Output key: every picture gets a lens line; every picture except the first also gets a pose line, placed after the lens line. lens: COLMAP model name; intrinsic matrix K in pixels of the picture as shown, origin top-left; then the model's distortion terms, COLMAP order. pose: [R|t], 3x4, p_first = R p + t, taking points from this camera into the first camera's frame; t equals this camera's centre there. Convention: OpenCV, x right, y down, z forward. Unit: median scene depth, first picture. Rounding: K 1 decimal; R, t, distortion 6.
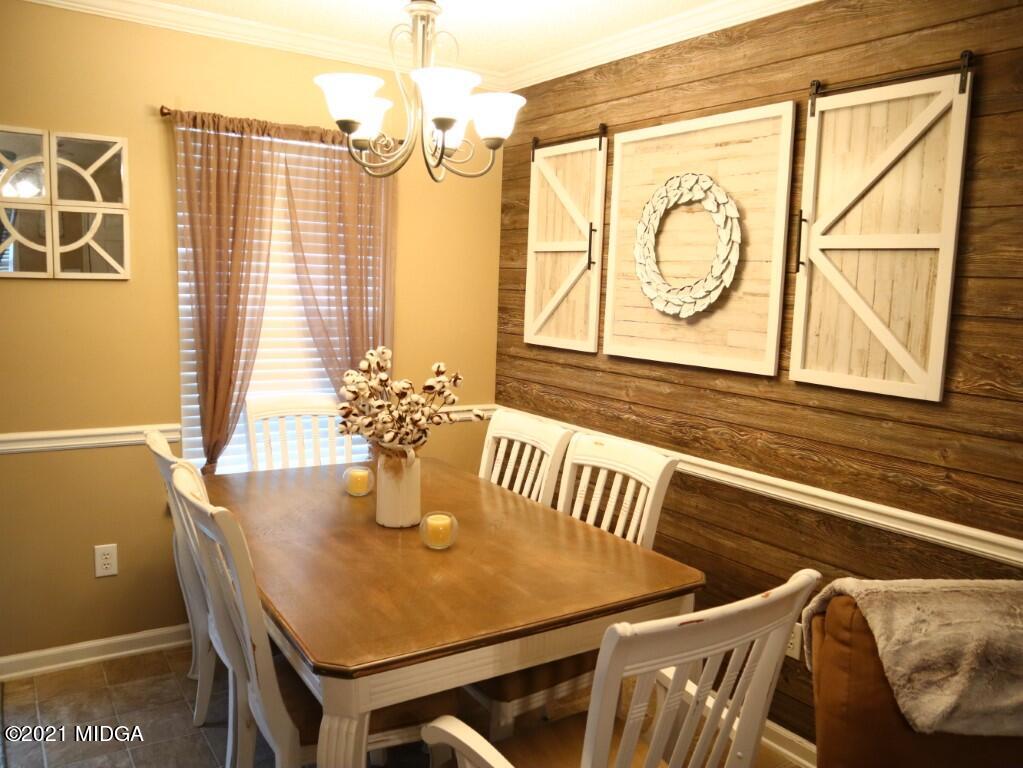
lens RADIAL K [[802.3, 0, 511.4], [0, 802.3, 389.6], [0, 0, 1]] dist [-0.120998, 0.093998]
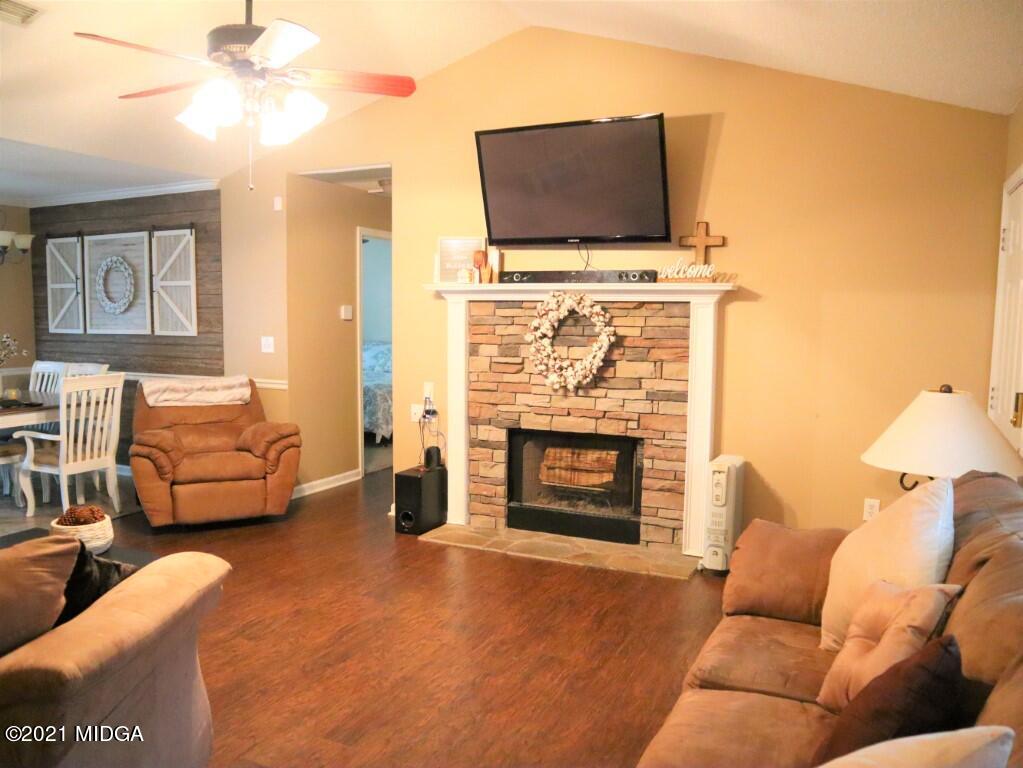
lens RADIAL K [[802.3, 0, 511.4], [0, 802.3, 389.6], [0, 0, 1]] dist [-0.120998, 0.093998]
pose [[0.866914, -0.078465, 0.492243, 0.060024], [0.089971, 0.995944, 0.000305, 0.225744], [-0.490271, 0.044023, 0.870458, -1.529908]]
